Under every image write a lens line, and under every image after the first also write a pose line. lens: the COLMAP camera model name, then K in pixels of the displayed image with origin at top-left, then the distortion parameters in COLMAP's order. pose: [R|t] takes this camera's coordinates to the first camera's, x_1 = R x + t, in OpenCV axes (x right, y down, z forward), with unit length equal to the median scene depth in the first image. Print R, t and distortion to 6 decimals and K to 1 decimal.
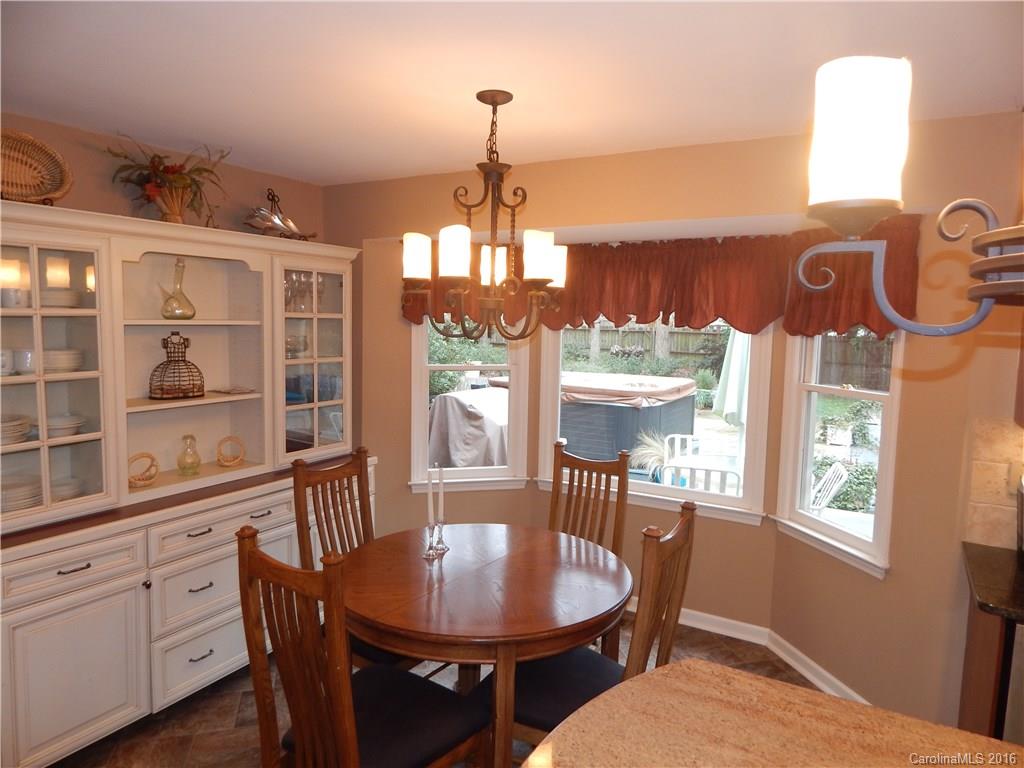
lens RADIAL K [[672.2, 0, 511.5], [0, 672.2, 380.1], [0, 0, 1]] dist [-0.001787, -0.010641]
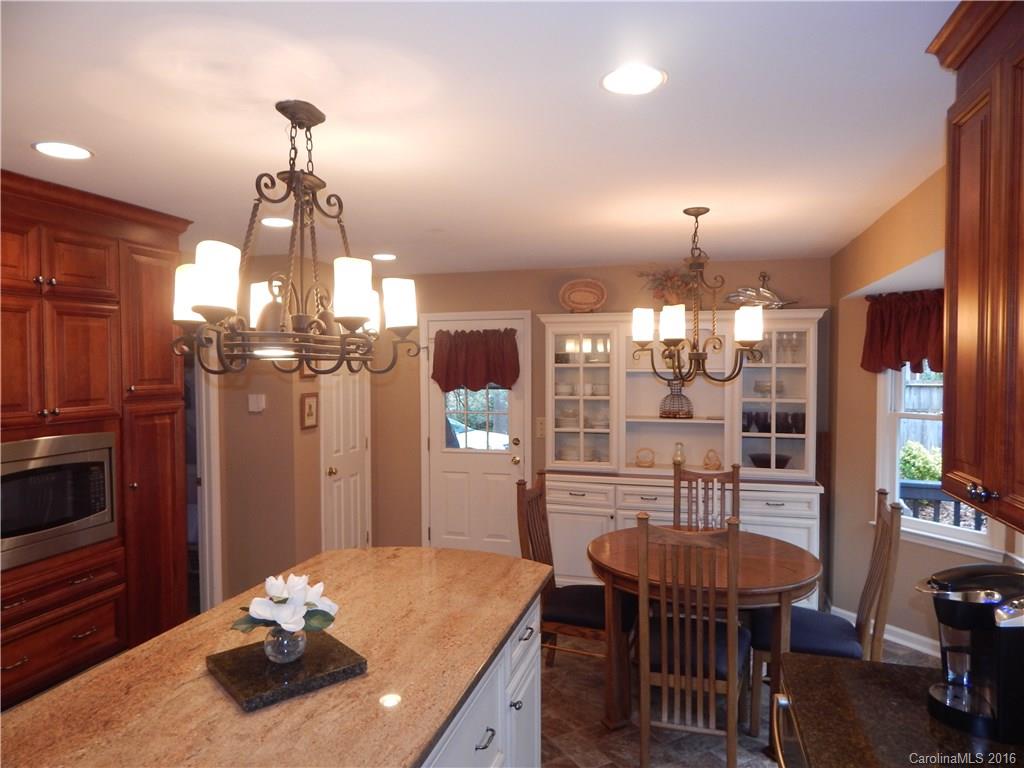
lens RADIAL K [[672.2, 0, 514.7], [0, 672.2, 383.4], [0, 0, 1]] dist [-0.001787, -0.010641]
pose [[0.246440, 0.013421, -0.969065, 1.109595], [-0.084196, 0.996420, -0.007611, -0.013206], [0.965494, 0.083467, 0.246688, 0.274074]]
